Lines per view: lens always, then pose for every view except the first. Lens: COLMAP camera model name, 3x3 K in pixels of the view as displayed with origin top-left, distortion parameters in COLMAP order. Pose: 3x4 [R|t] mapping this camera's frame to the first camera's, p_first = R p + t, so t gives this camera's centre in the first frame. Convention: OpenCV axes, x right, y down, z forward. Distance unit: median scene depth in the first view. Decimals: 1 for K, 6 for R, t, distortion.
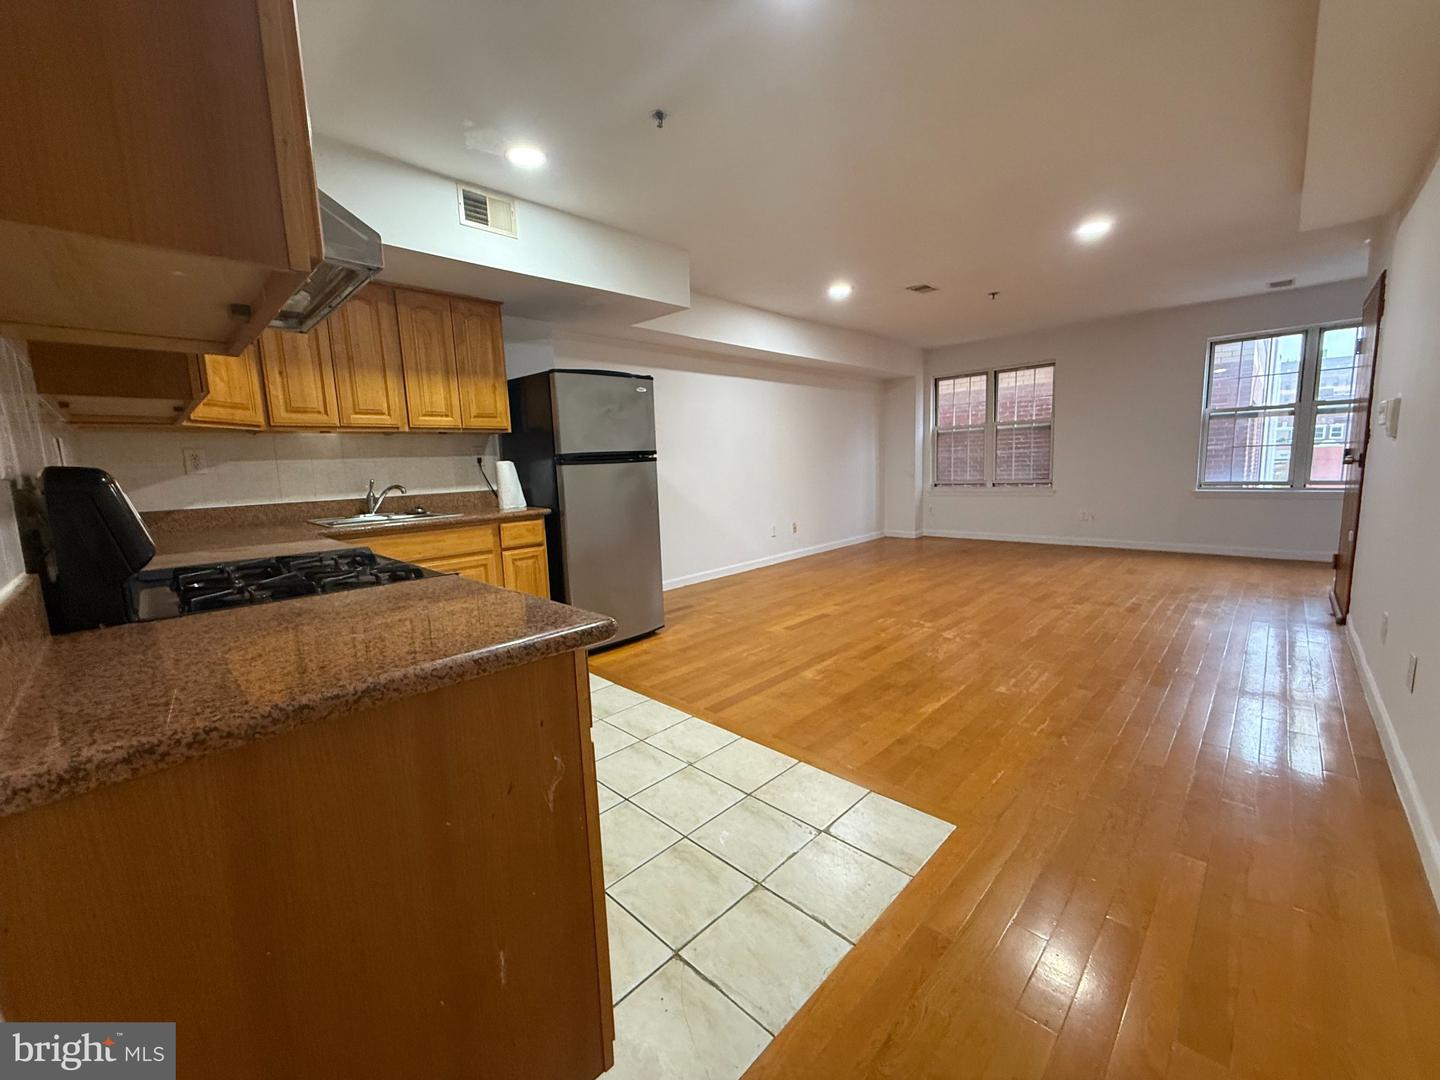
lens RADIAL K [[577.3, 0, 720.9], [0, 577.3, 536.1], [0, 0, 1]] dist [0.015524, 0.000323]
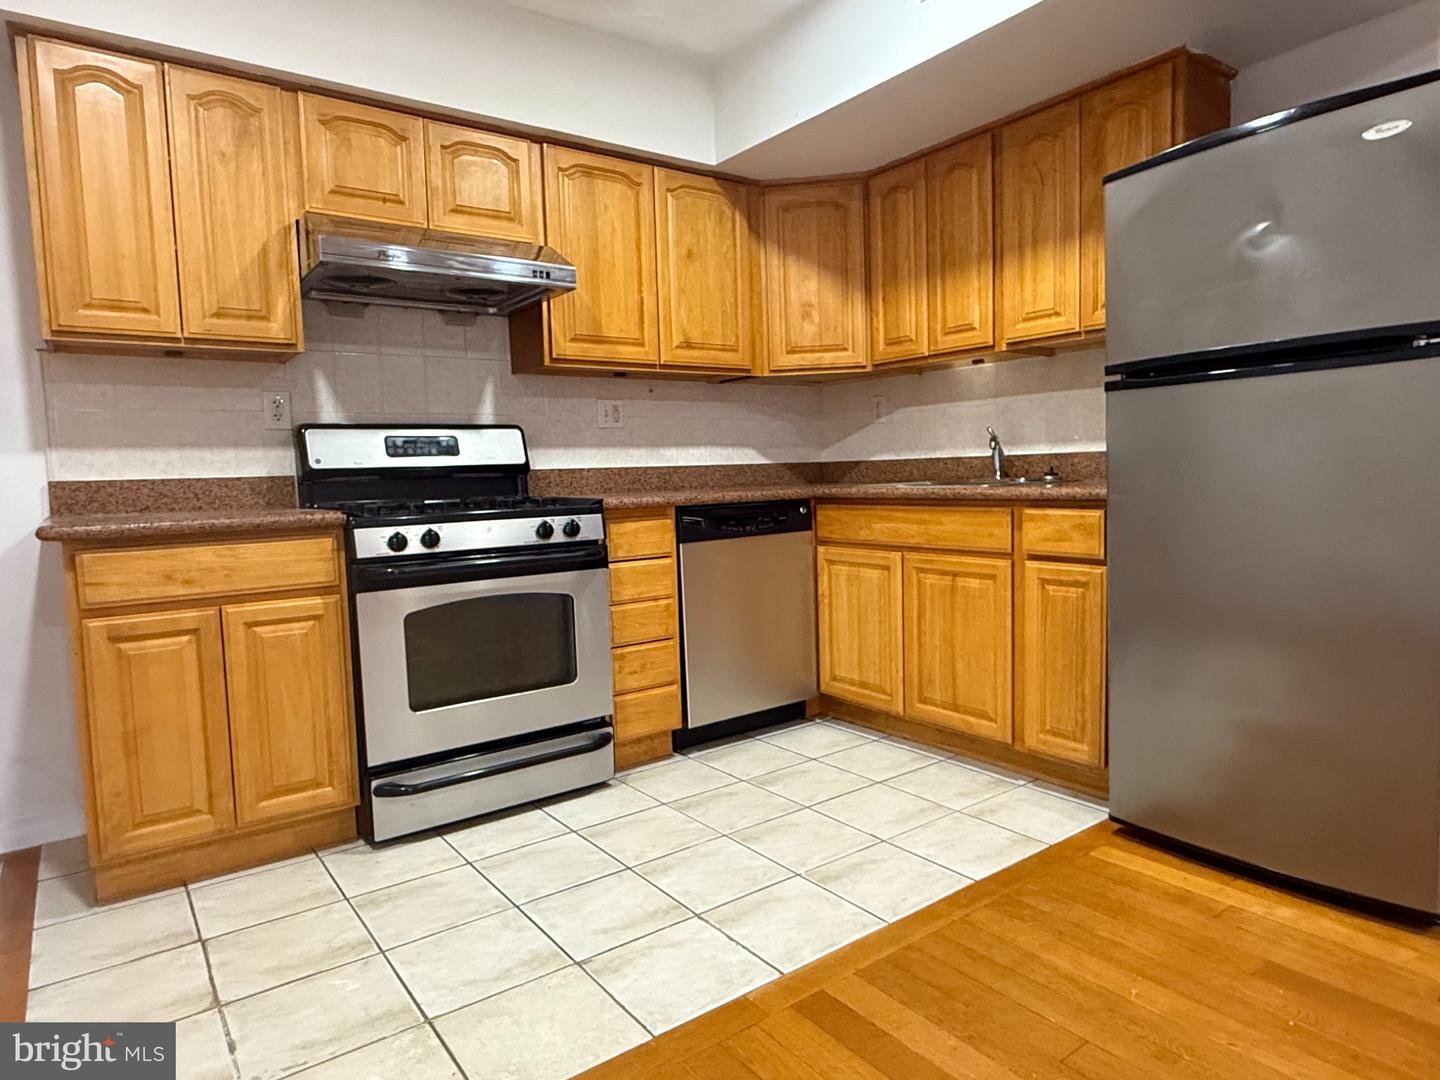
lens RADIAL K [[886.0, 0, 720.7], [0, 886.0, 541.7], [0, 0, 1]] dist [0.022055, 0.001489]
pose [[-0.160667, 0.123755, -0.979219, 0.480399], [-0.090498, 0.986082, 0.139471, -0.080987], [0.982851, 0.111025, -0.147232, 0.850266]]
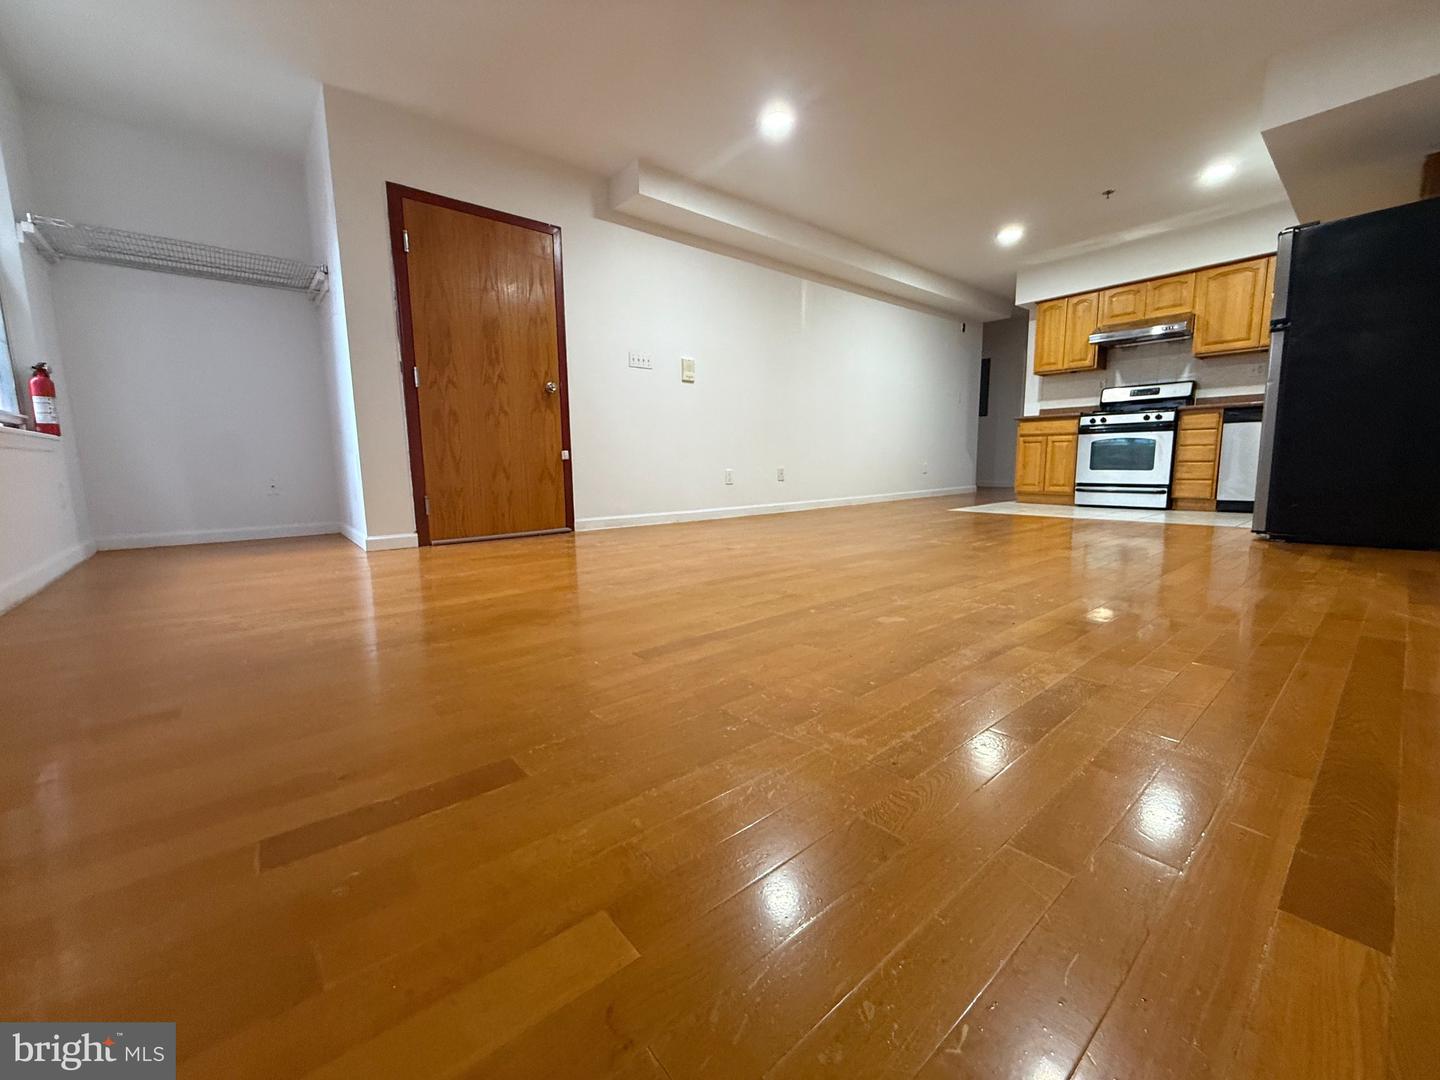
lens RADIAL K [[577.3, 0, 721.4], [0, 577.3, 538.0], [0, 0, 1]] dist [0.015524, 0.000323]
pose [[-0.993457, 0.038505, 0.107517, 0.656796], [0.065326, 0.963816, 0.258439, -0.121240], [-0.093676, 0.263772, -0.960026, 1.931818]]
